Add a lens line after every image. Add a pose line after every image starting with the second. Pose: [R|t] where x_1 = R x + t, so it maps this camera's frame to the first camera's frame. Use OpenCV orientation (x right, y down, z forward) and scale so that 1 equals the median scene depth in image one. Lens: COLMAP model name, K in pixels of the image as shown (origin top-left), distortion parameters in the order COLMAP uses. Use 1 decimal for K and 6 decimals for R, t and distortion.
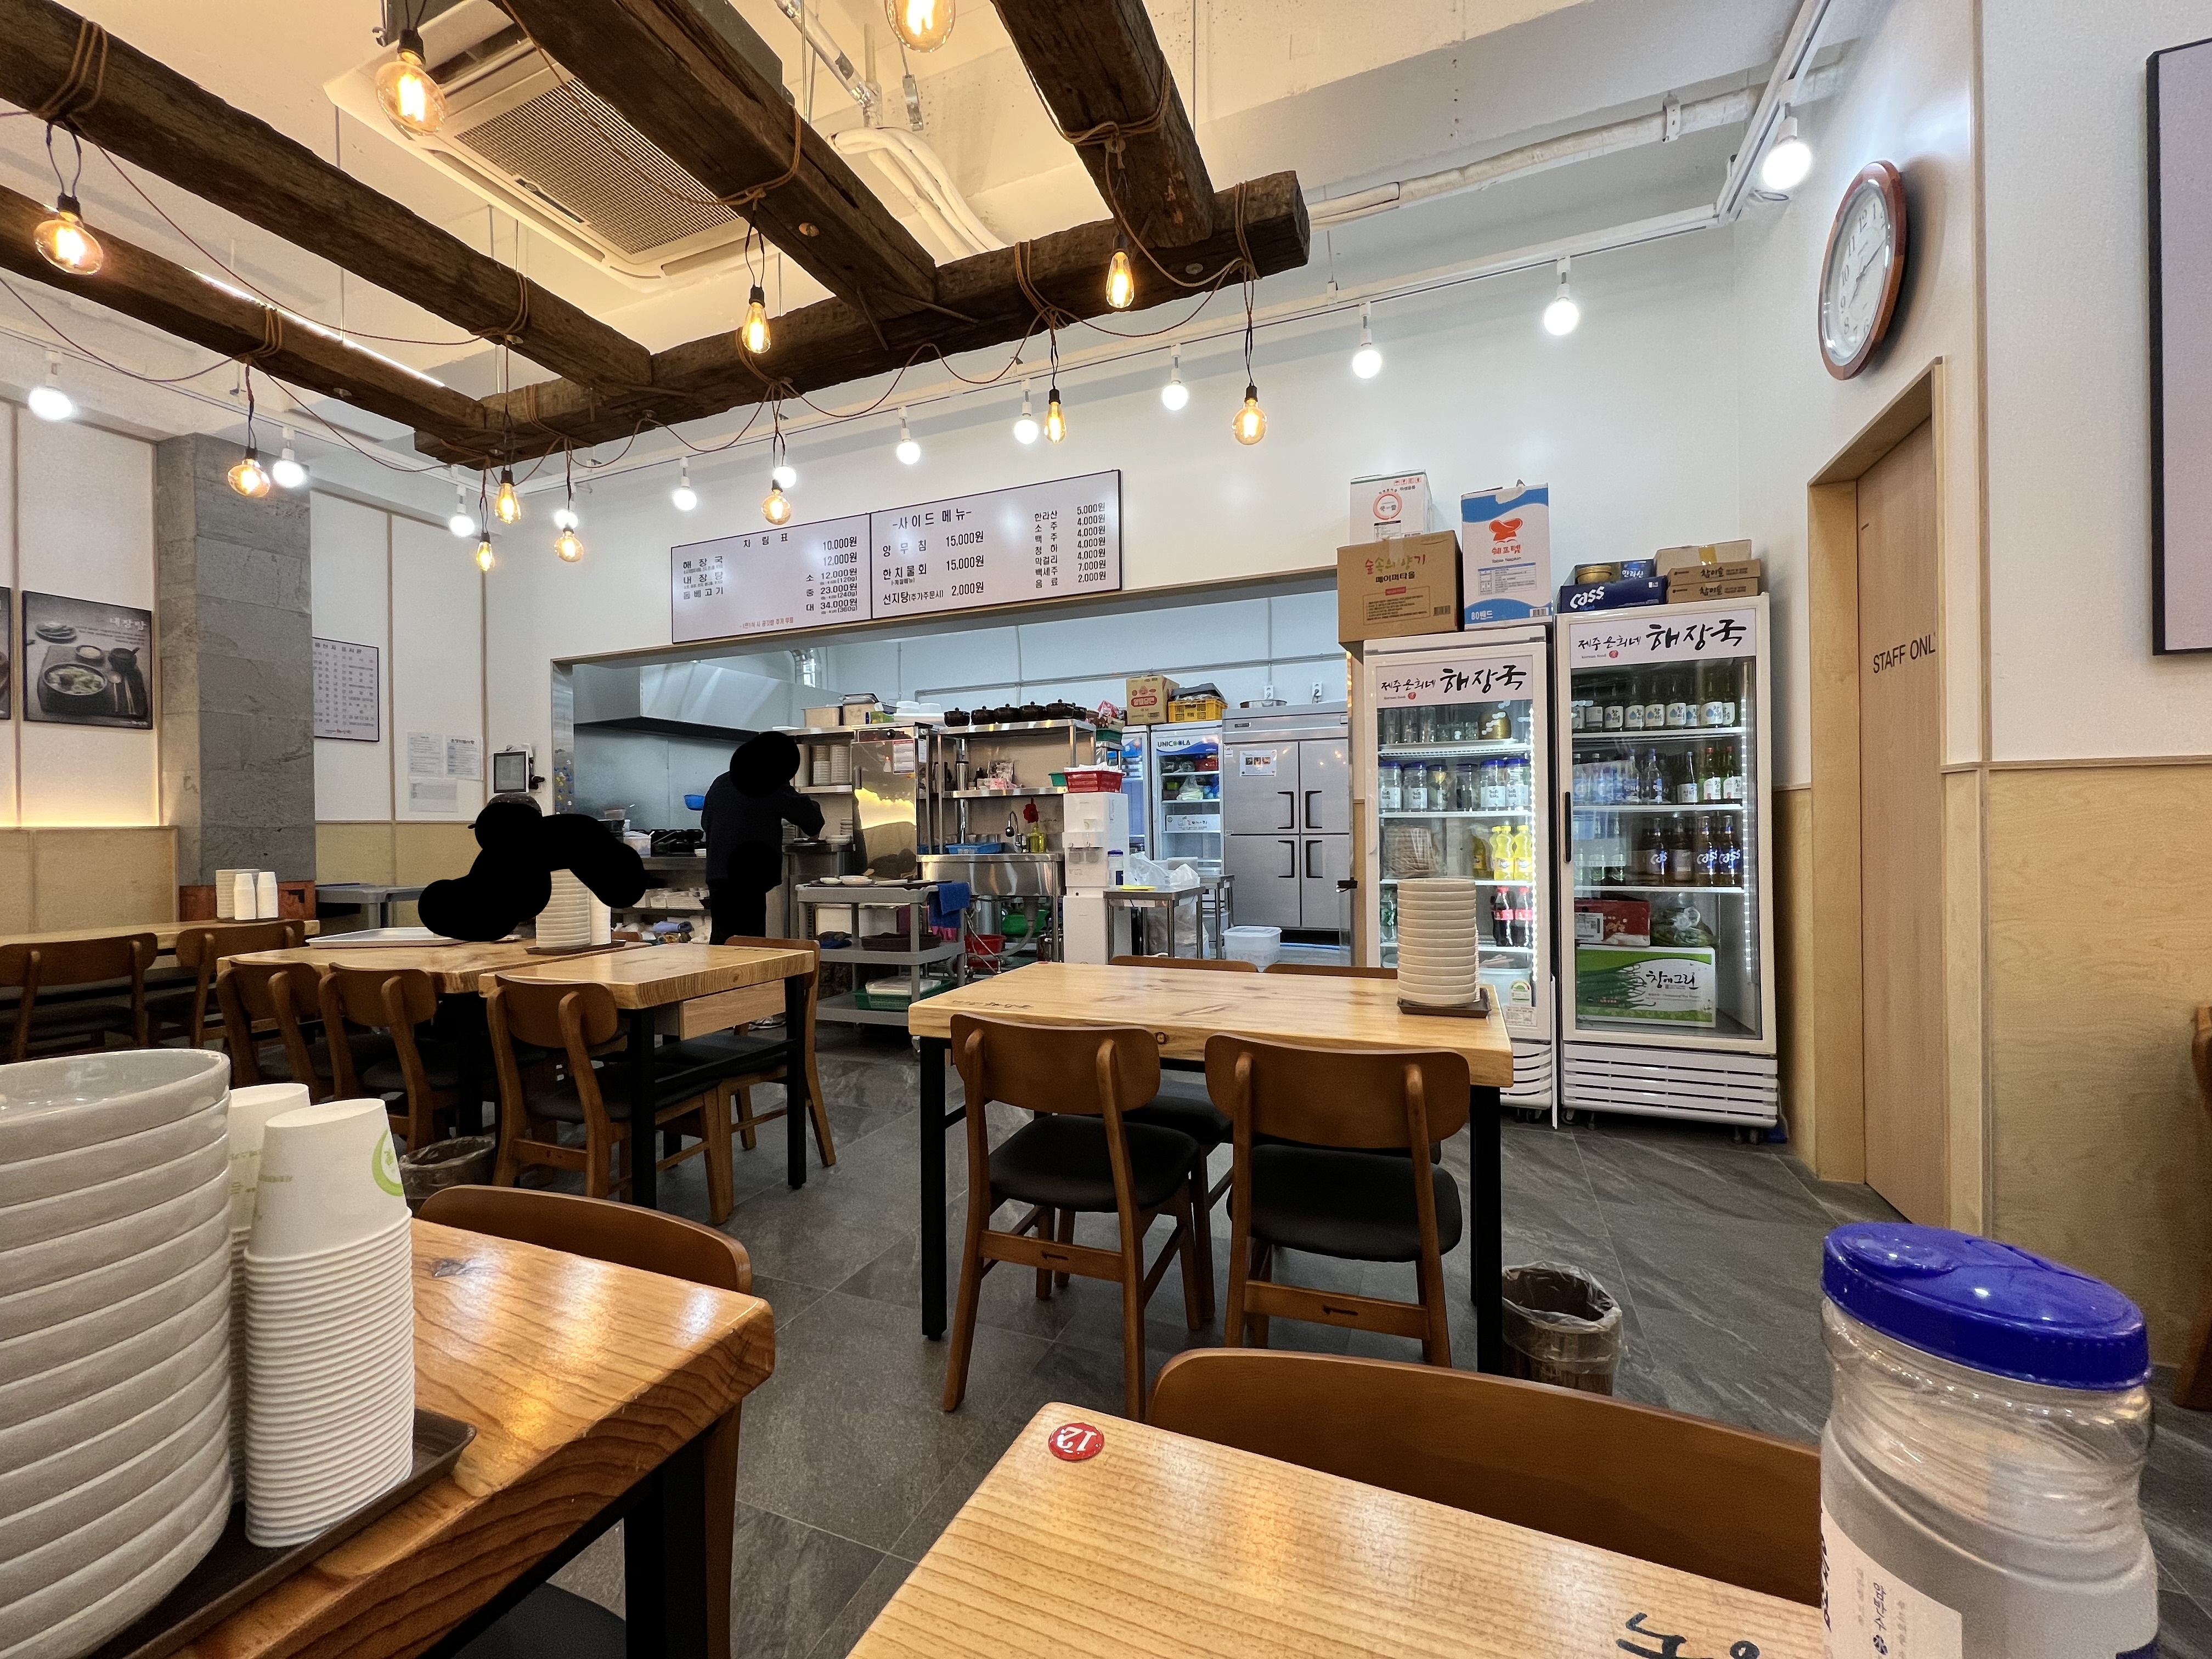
lens RADIAL K [[873.3, 0, 1106.0], [0, 873.3, 829.5], [0, 0, 1]] dist [0.000171, -0.000184]
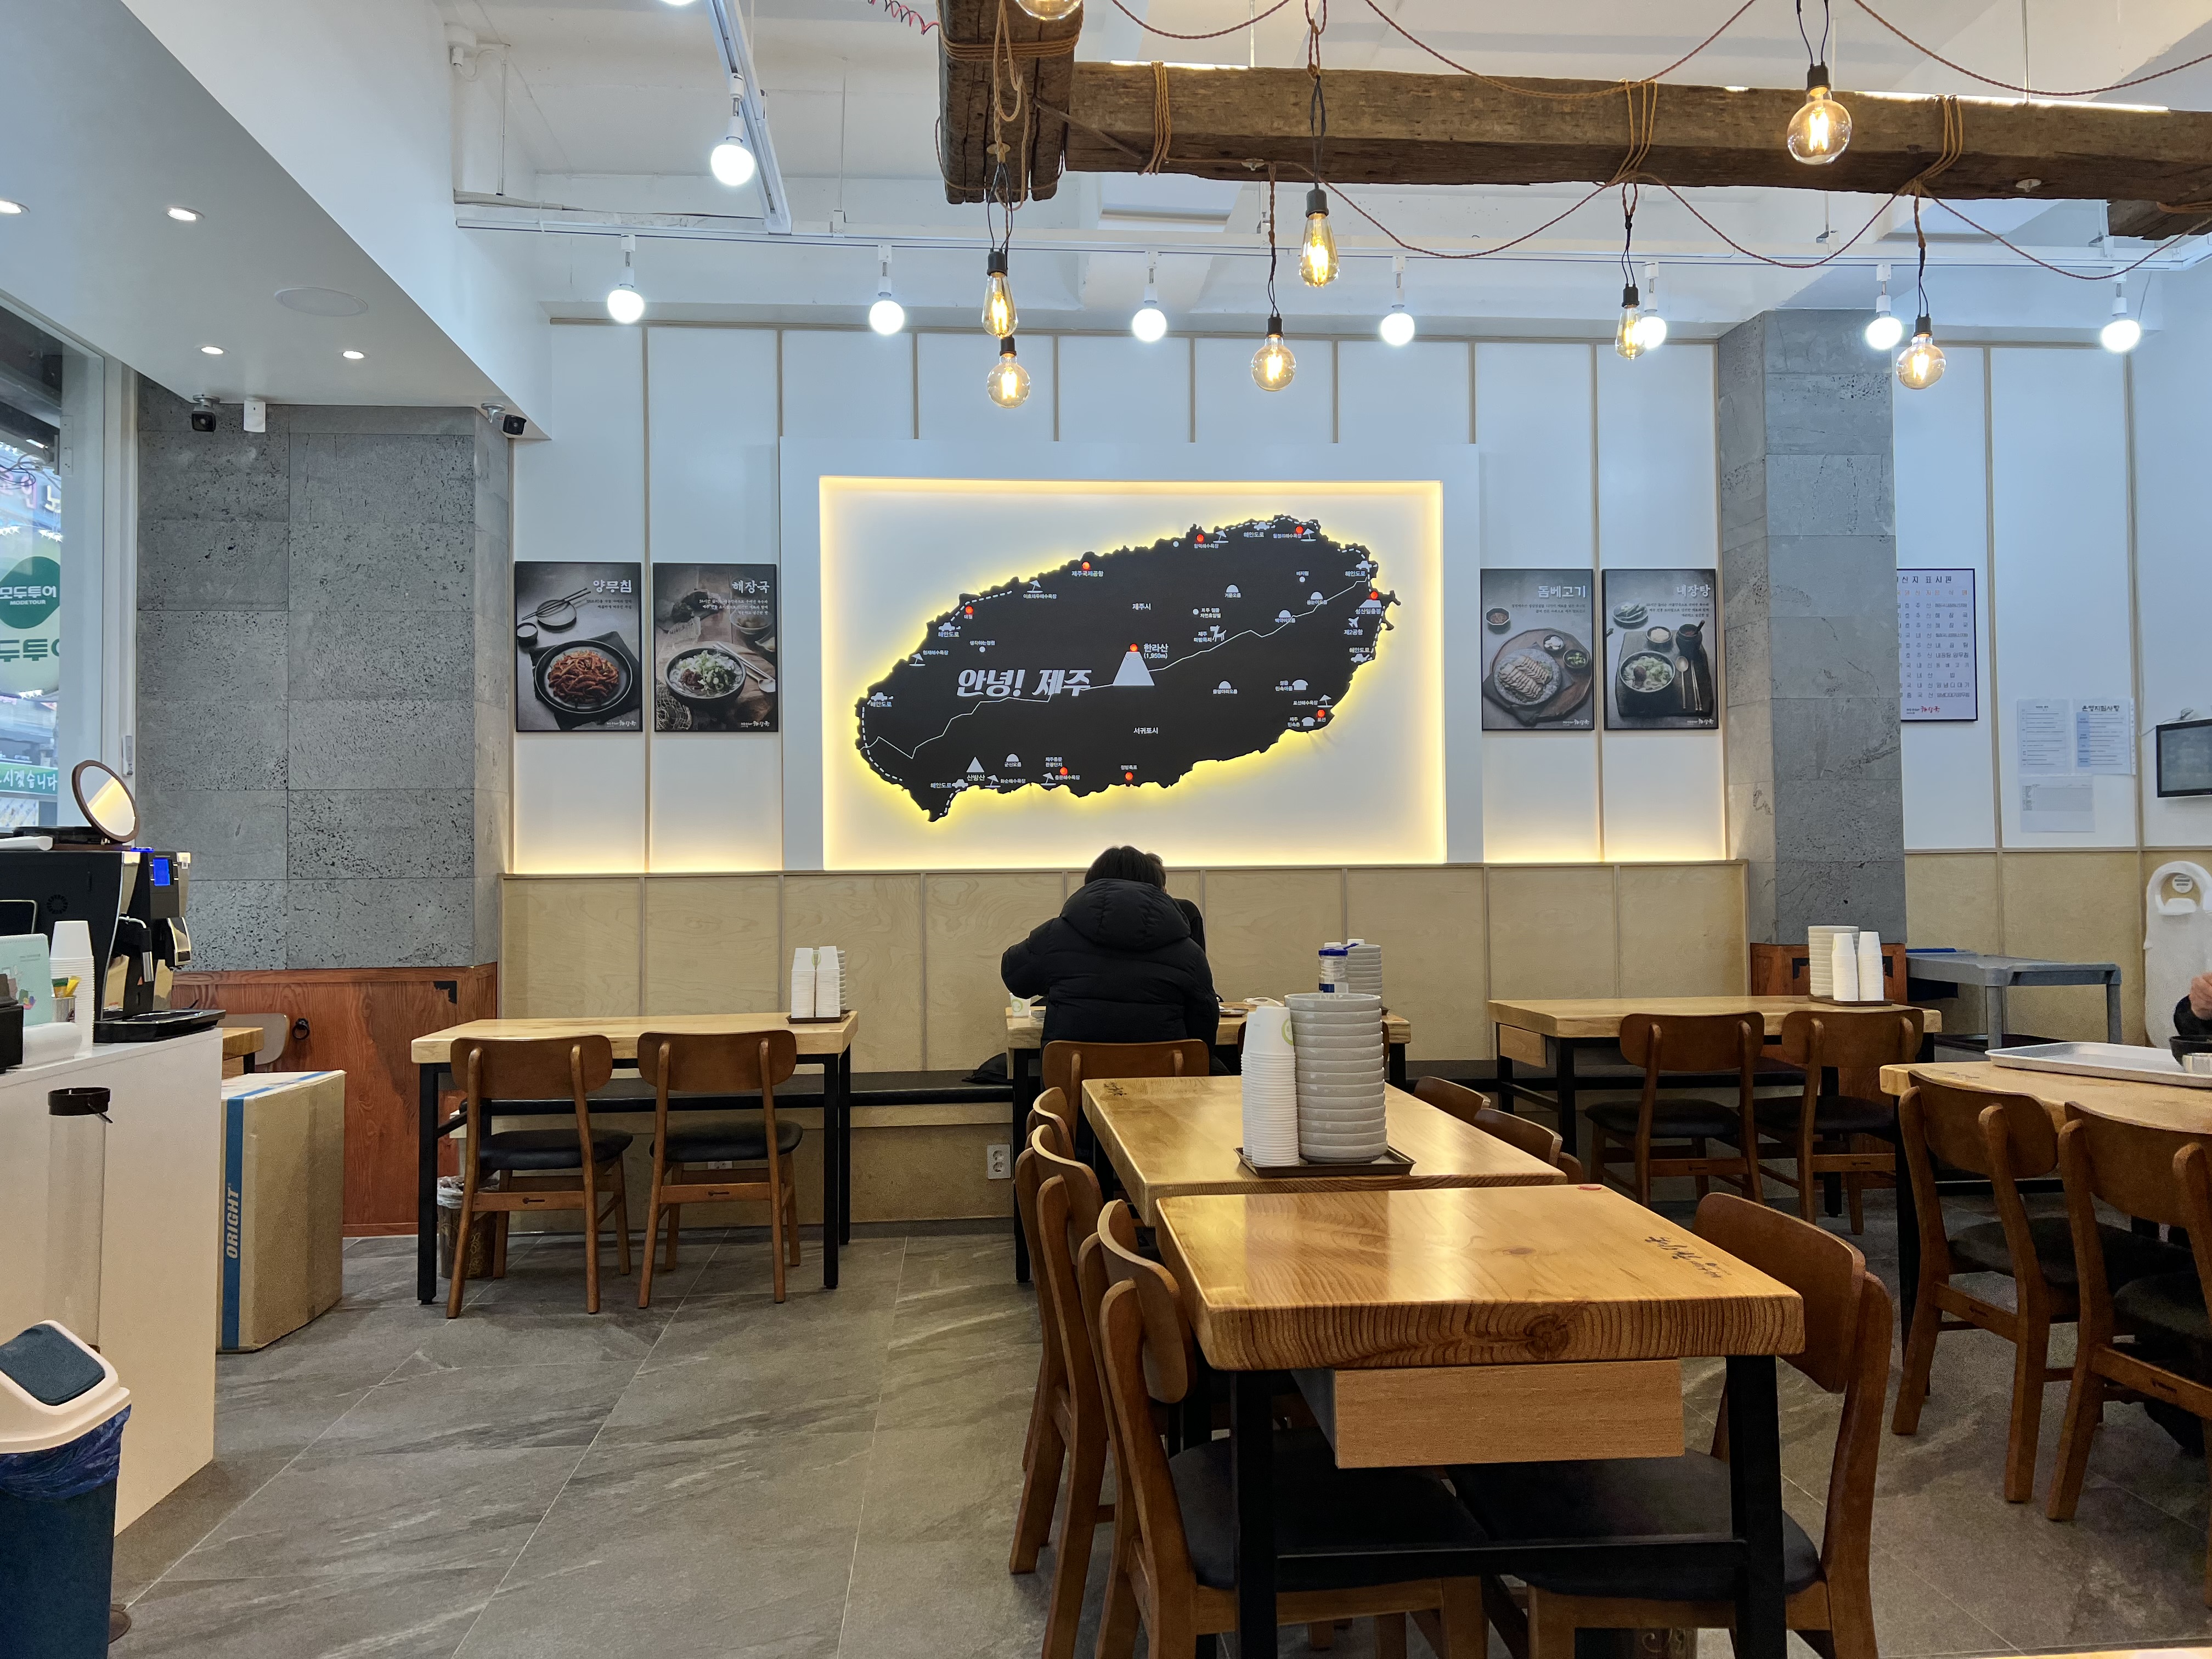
lens RADIAL K [[1645.5, 0, 1106.0], [0, 1645.5, 829.5], [0, 0, 1]] dist [-0.005735, -0.004324]
pose [[0.437321, -0.012503, -0.899219, -0.071685], [0.007176, 0.999920, -0.010413, -0.019215], [0.899277, -0.001899, 0.437376, -0.073658]]
